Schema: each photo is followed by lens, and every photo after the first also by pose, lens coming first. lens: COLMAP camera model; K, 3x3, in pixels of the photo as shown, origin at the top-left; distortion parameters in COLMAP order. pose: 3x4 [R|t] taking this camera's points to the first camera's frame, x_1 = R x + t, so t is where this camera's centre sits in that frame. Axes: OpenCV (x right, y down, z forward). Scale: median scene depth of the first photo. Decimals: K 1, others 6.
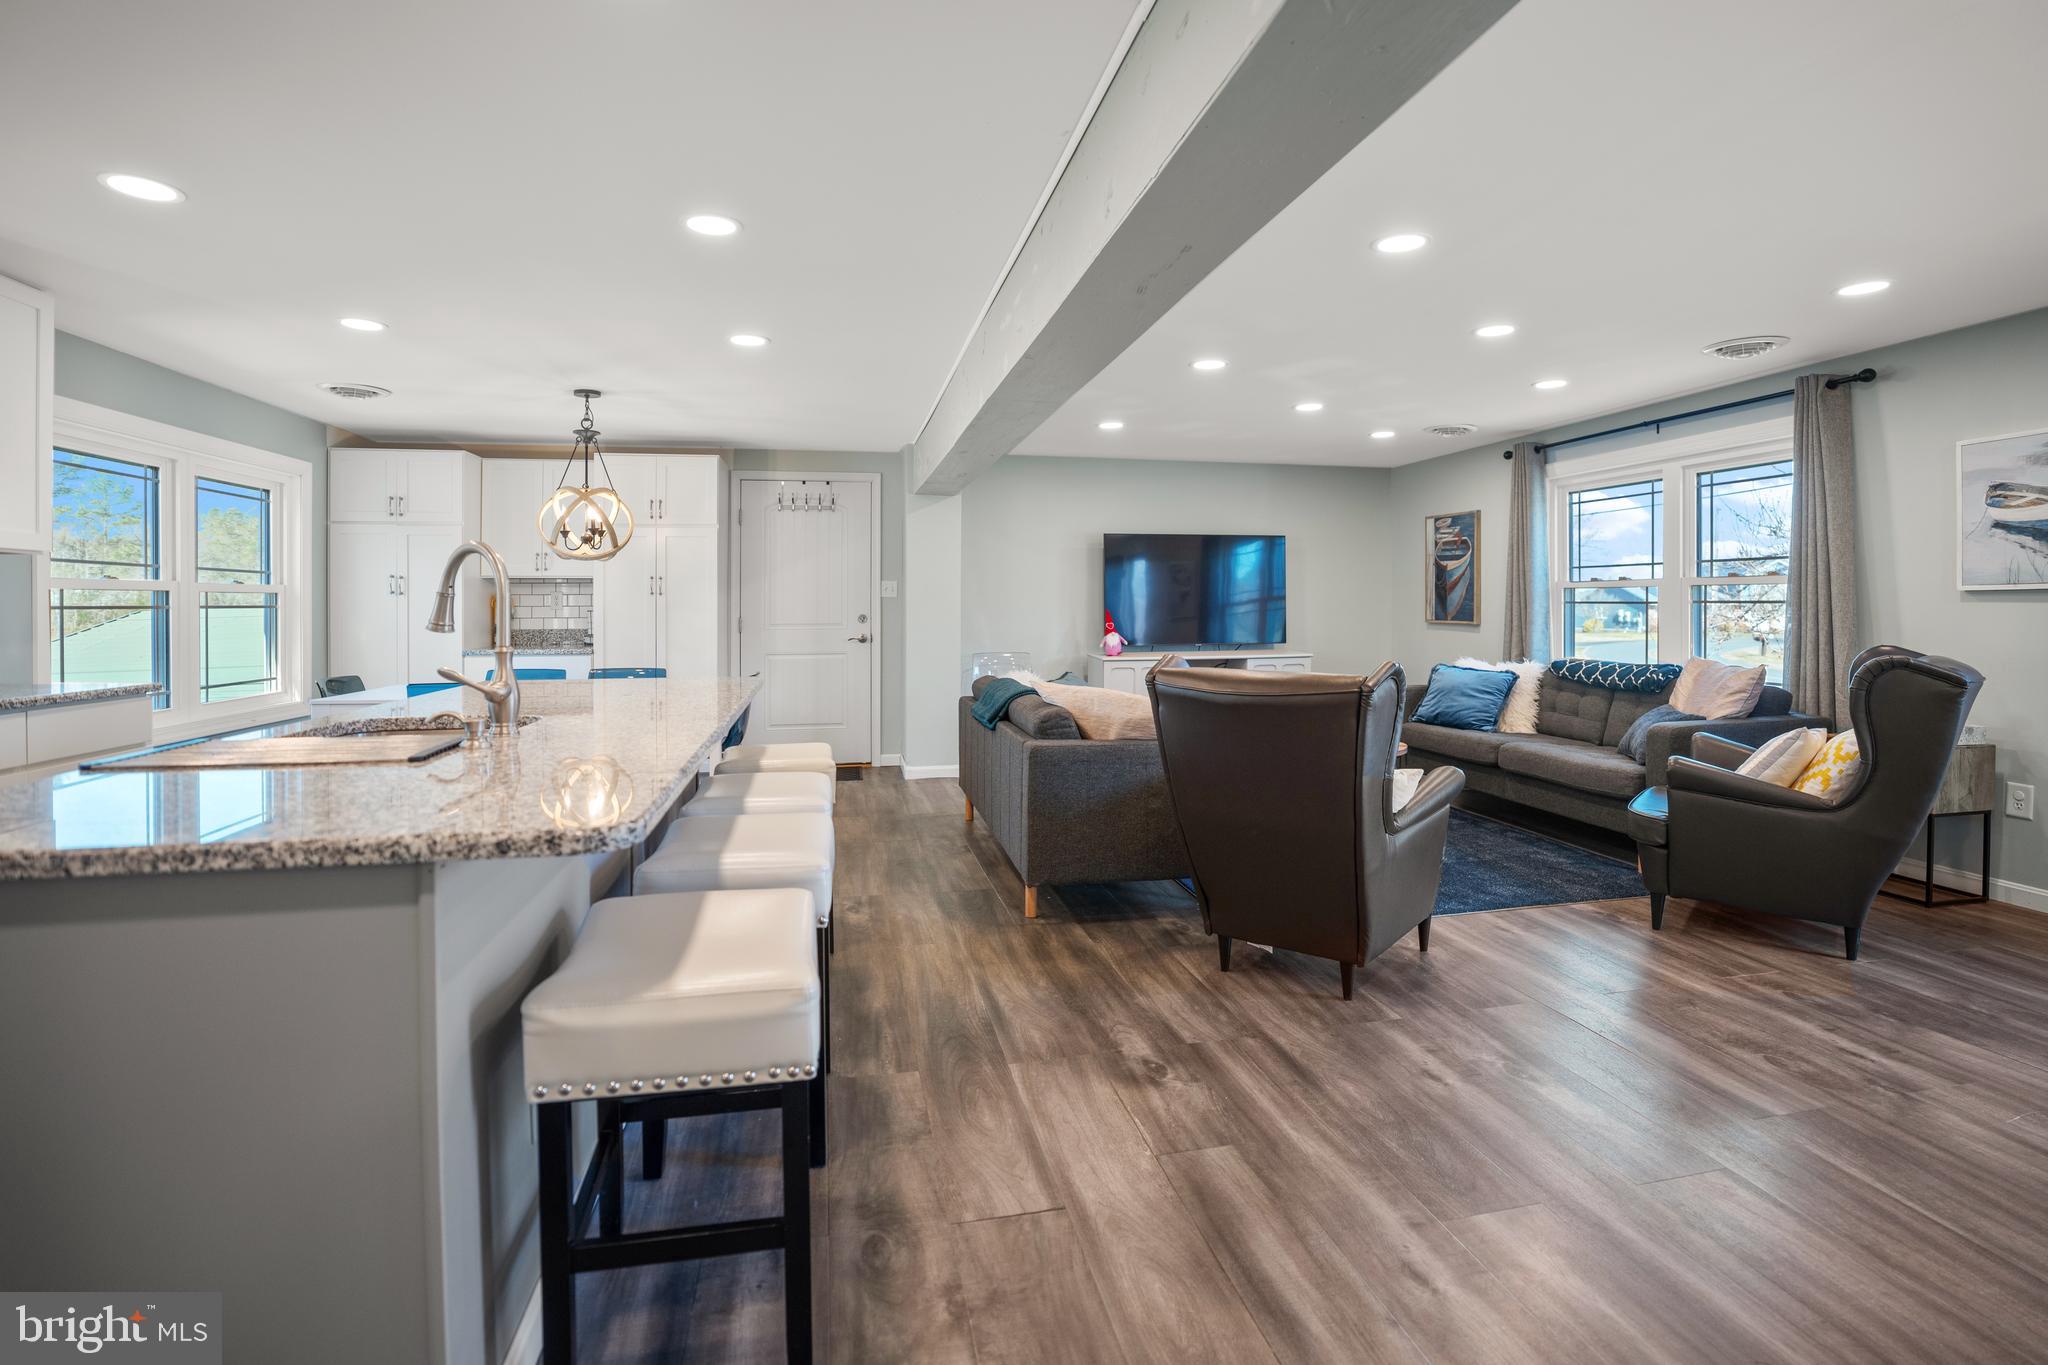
lens RADIAL K [[965.6, 0, 1021.9], [0, 965.6, 623.5], [0, 0, 1]] dist [-0.066423, 0.022373]
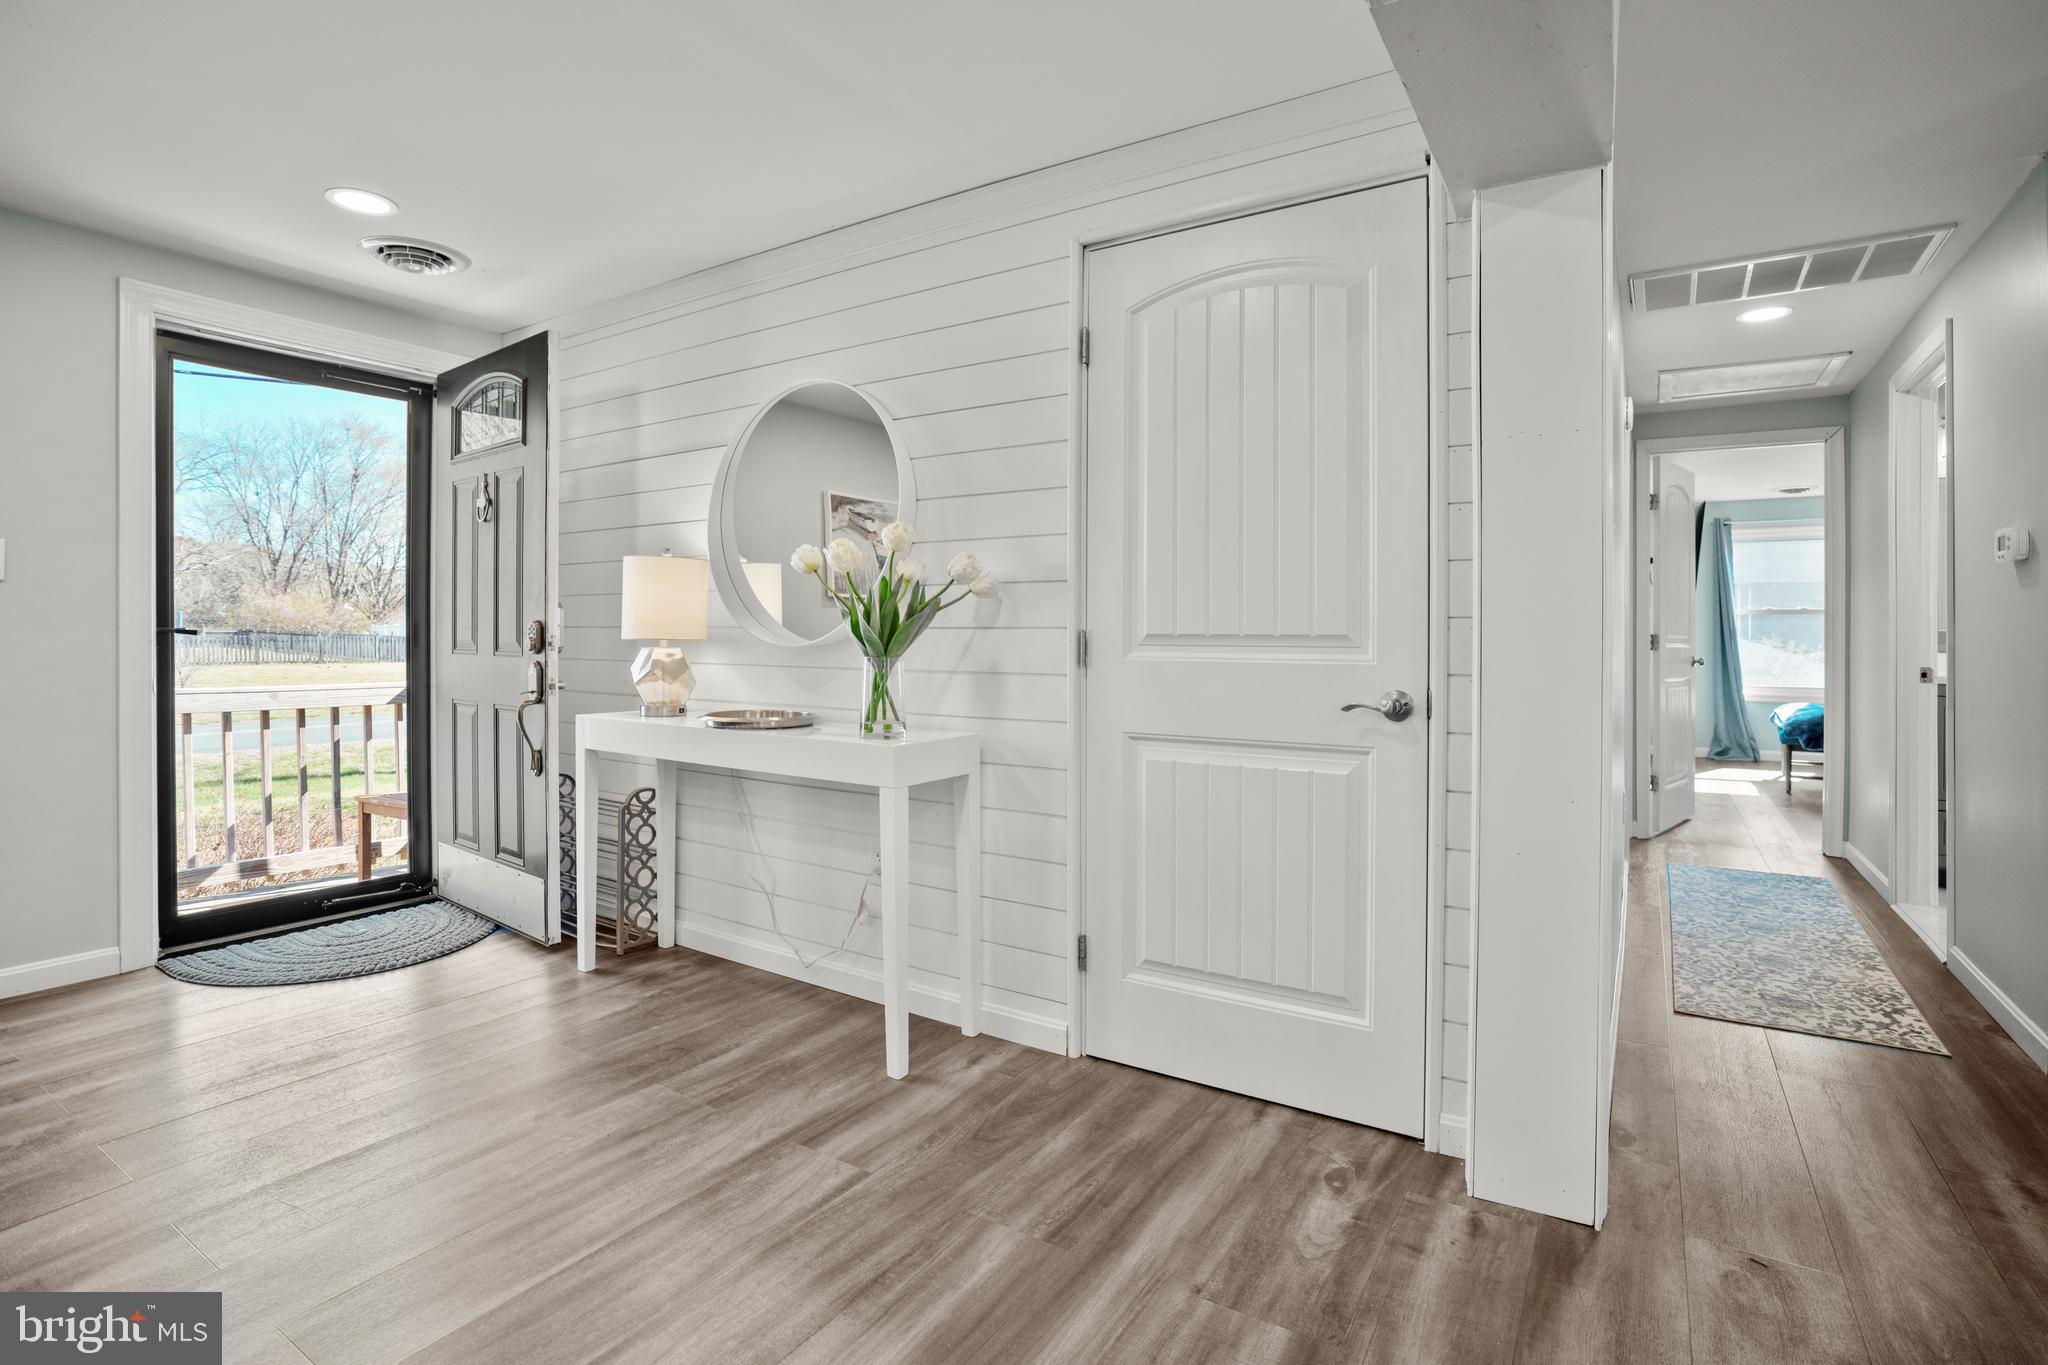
lens RADIAL K [[965.6, 0, 1021.9], [0, 965.6, 623.5], [0, 0, 1]] dist [-0.066423, 0.022373]
pose [[-0.724579, 0.008850, 0.689135, 0.018291], [0.008295, 0.999957, -0.004120, 0.013450], [-0.689142, 0.002731, -0.724621, 0.486370]]
